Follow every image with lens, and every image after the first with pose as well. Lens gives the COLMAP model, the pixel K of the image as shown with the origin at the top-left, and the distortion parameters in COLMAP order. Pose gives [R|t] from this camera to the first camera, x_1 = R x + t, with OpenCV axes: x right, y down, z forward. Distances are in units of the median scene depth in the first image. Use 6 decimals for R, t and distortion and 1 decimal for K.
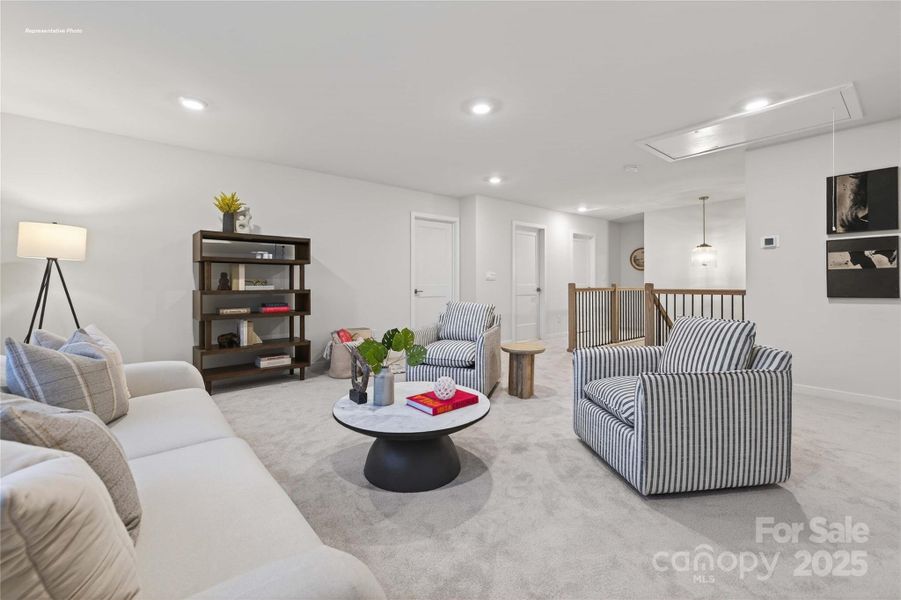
lens RADIAL K [[382.7, 0, 444.2], [0, 382.7, 281.9], [0, 0, 1]] dist [0.013585, -0.000218]
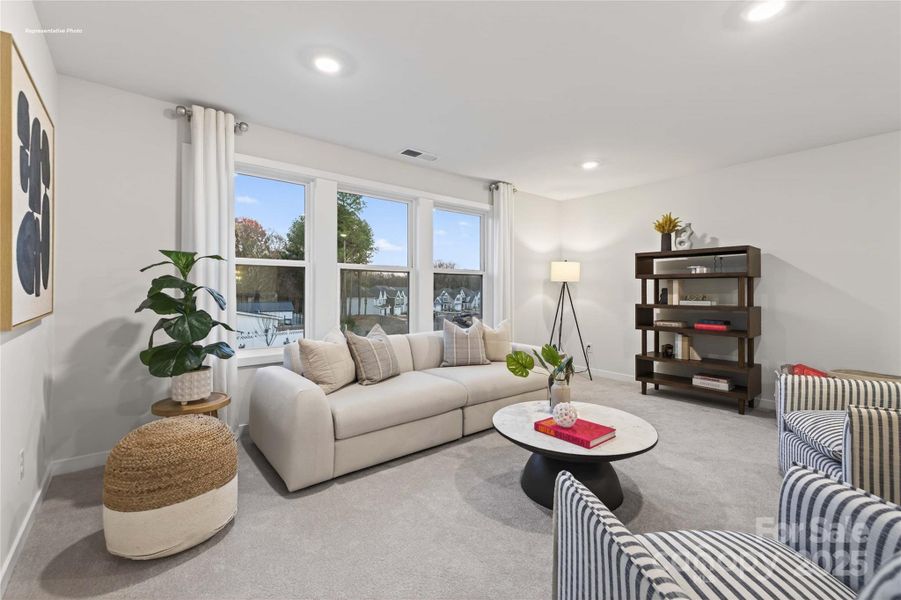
lens RADIAL K [[382.7, 0, 453.0], [0, 382.7, 292.2], [0, 0, 1]] dist [0.013585, -0.000218]
pose [[0.009544, -0.001981, -0.999952, 0.505961], [-0.000190, 0.999998, -0.001983, -0.010681], [0.999954, 0.000209, 0.009544, 0.382135]]
